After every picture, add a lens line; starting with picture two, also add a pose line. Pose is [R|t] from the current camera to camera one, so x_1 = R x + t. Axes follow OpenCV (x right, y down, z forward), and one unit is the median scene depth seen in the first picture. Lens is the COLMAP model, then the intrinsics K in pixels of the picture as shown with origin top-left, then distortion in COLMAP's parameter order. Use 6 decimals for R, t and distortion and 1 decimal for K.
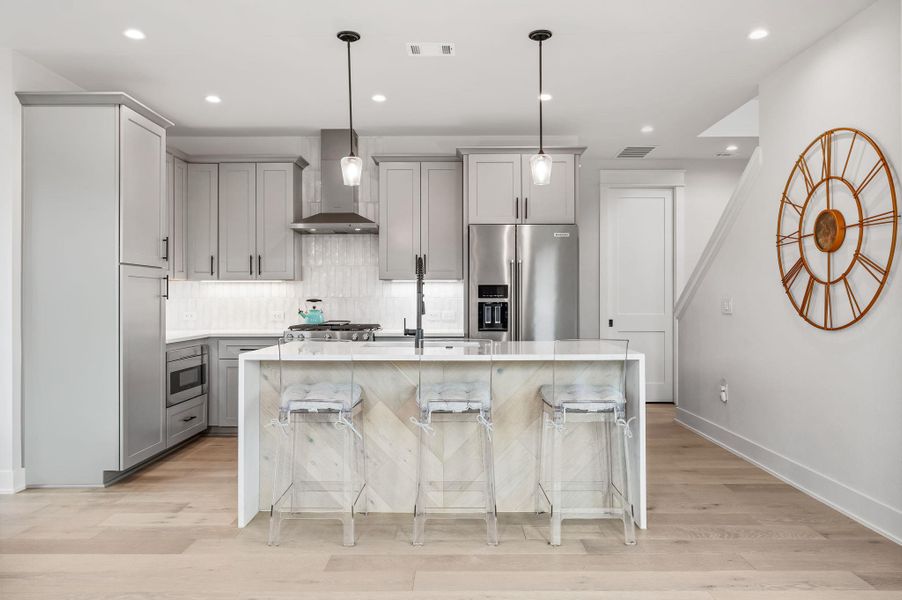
lens RADIAL K [[628.5, 0, 457.7], [0, 628.5, 296.4], [0, 0, 1]] dist [-0.001647, -0.001040]
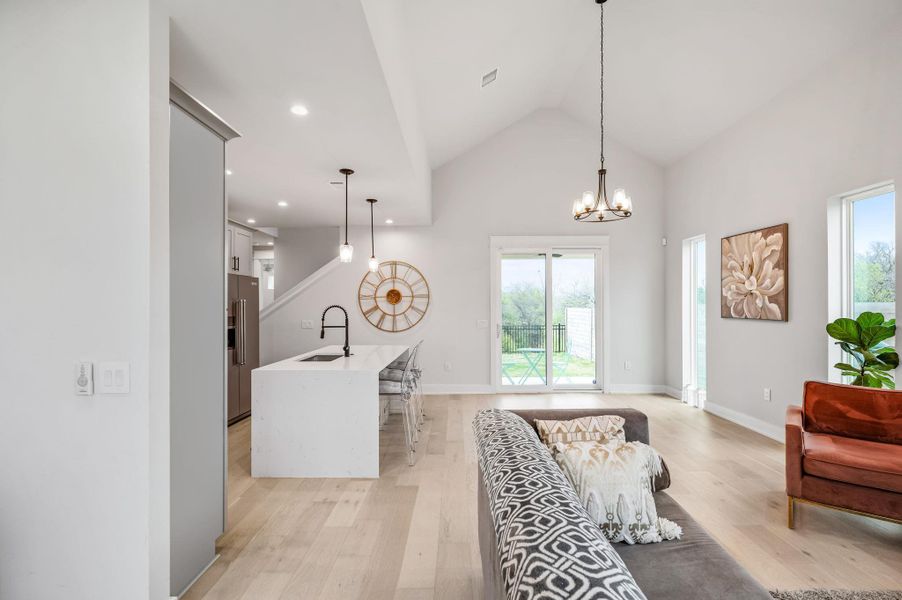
lens RADIAL K [[421.5, 0, 452.8], [0, 421.5, 304.7], [0, 0, 1]] dist [0.002400, 0.001790]
pose [[0.004089, 0.001330, 0.999991, -1.305471], [-0.000391, 0.999999, -0.001328, -0.066027], [-0.999992, -0.000386, 0.004089, 0.726248]]
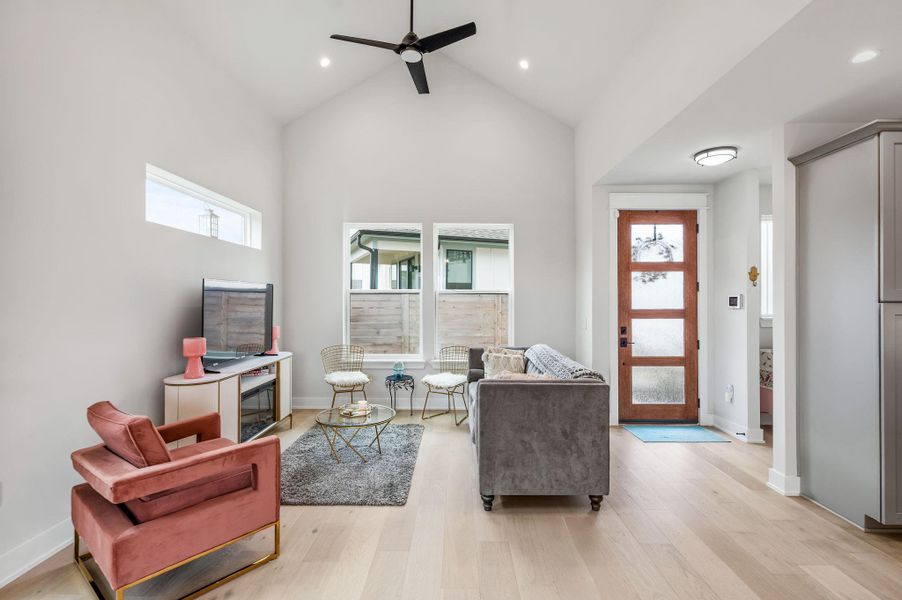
lens RADIAL K [[421.5, 0, 460.7], [0, 421.5, 300.1], [0, 0, 1]] dist [0.002400, 0.001790]
pose [[-0.004142, -0.002330, -0.999989, 0.107618], [0.000881, 0.999997, -0.002333, -0.059326], [0.999991, -0.000891, -0.004140, 0.412995]]
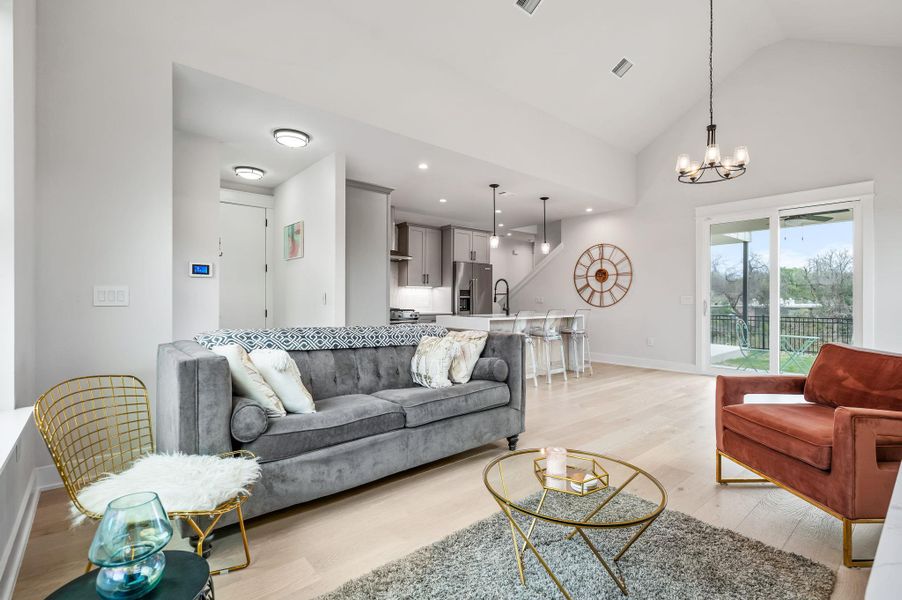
lens RADIAL K [[419.4, 0, 449.2], [0, 419.4, 296.0], [0, 0, 1]] dist [0.002968, 0.000667]
pose [[0.763356, 0.009667, 0.645906, -1.363911], [-0.006772, 0.999953, -0.006962, 0.019177], [-0.645942, 0.000941, 0.763386, -0.120999]]
